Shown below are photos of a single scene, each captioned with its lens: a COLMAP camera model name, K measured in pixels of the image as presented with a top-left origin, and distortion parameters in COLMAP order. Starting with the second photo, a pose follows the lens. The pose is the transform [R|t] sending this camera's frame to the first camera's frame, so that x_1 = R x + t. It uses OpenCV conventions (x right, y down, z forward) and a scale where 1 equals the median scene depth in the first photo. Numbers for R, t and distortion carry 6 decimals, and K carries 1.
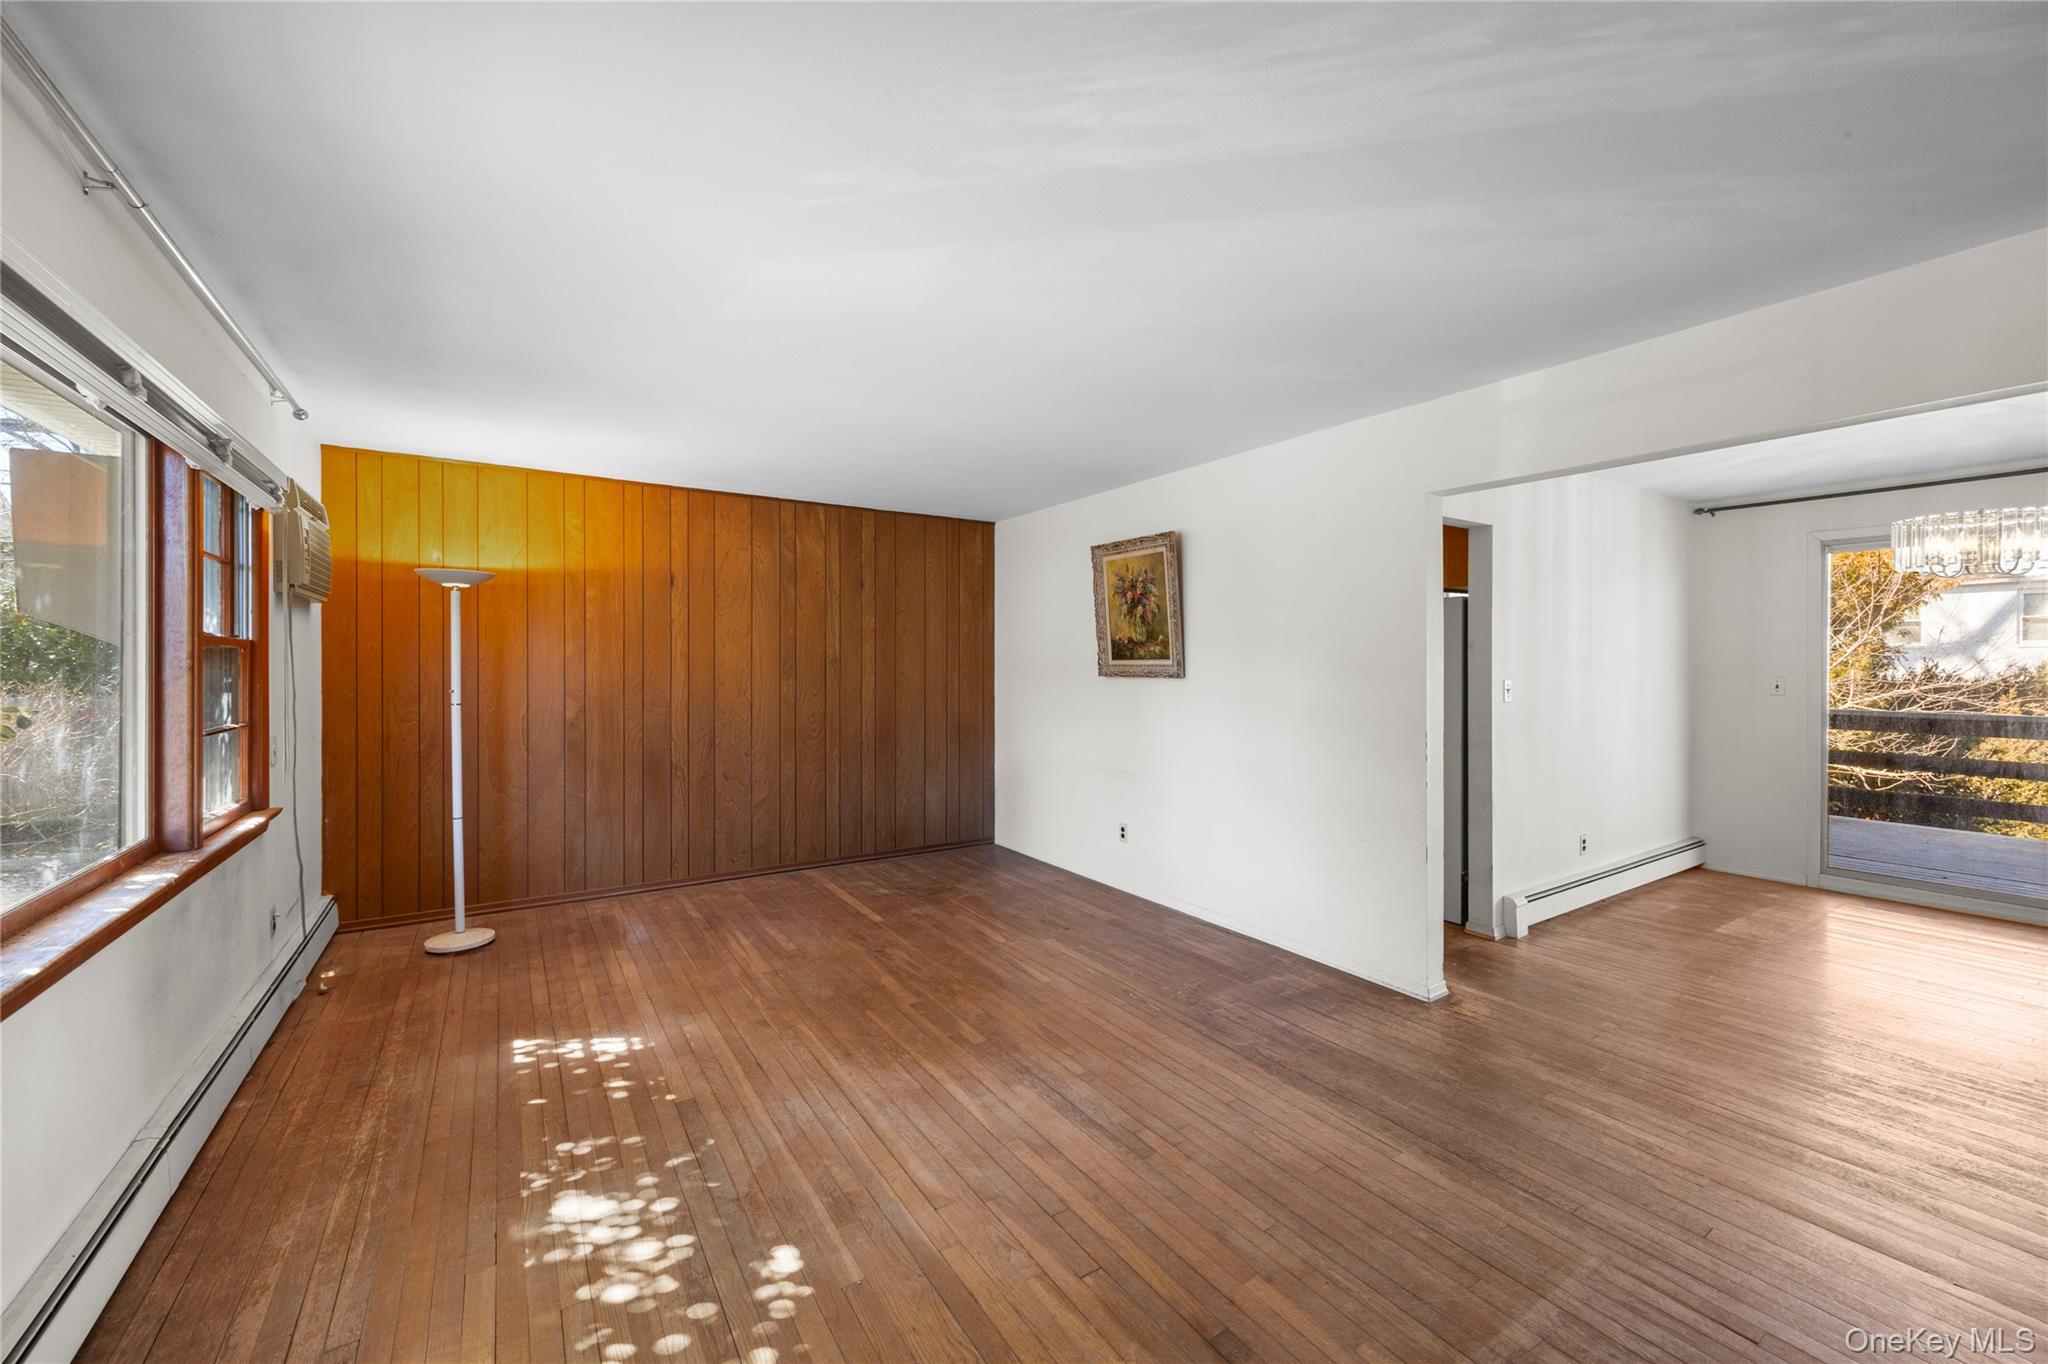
lens RADIAL K [[822.3, 0, 1013.1], [0, 822.3, 680.4], [0, 0, 1]] dist [-0.002607, -0.000185]
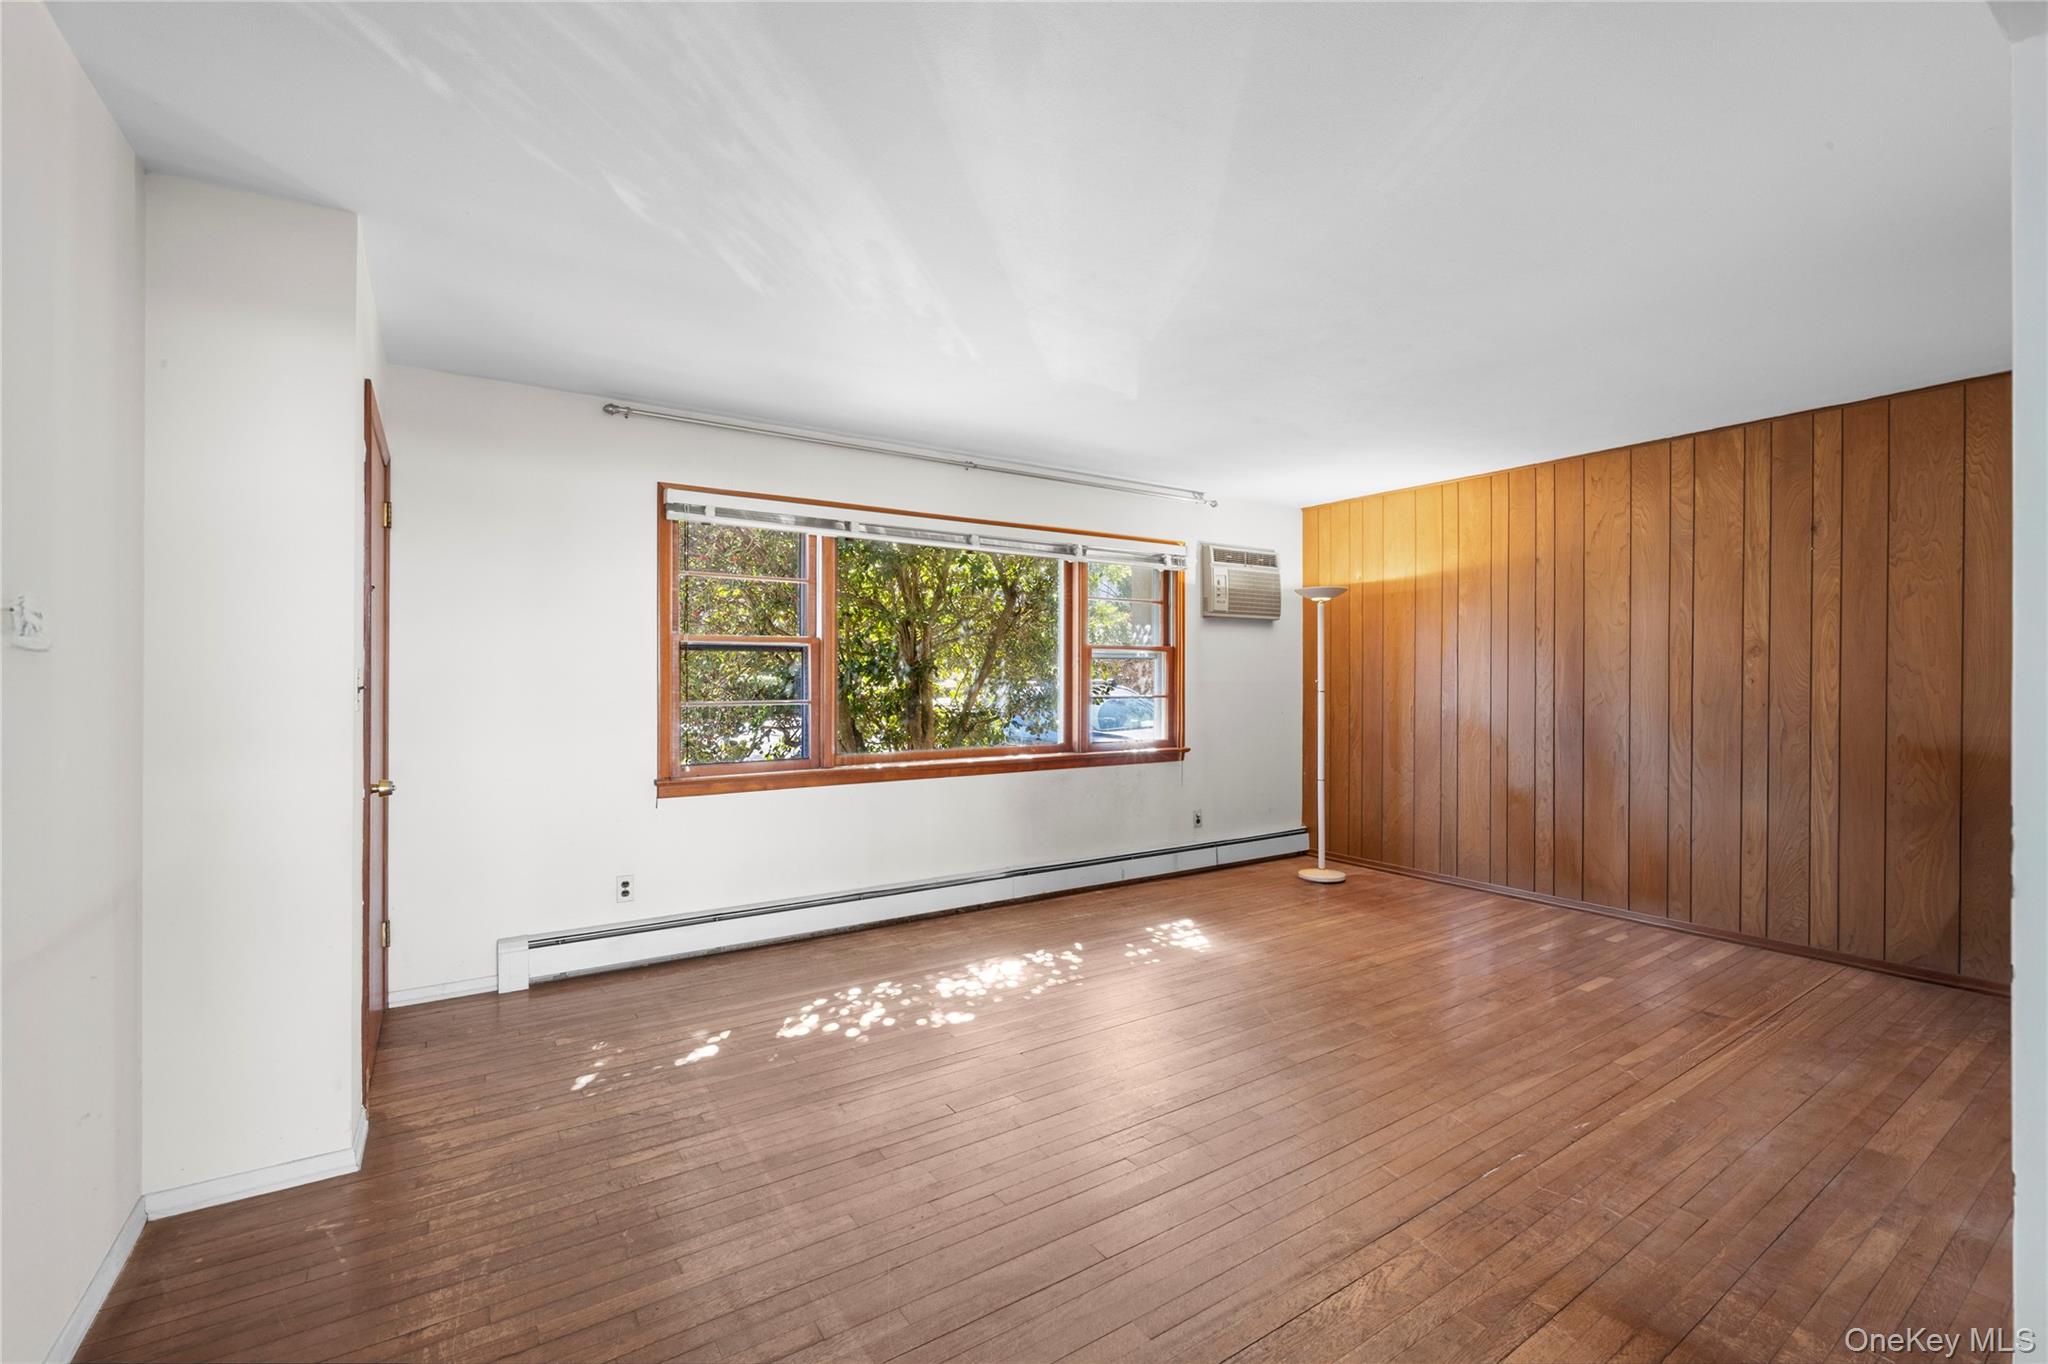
lens RADIAL K [[868.0, 0, 1018.1], [0, 868.0, 671.5], [0, 0, 1]] dist [-0.011097, 0.001730]
pose [[0.021080, -0.009883, -0.999729, 0.725022], [-0.017154, 0.999800, -0.010245, 0.021923], [0.999631, 0.017365, 0.020906, 0.537946]]
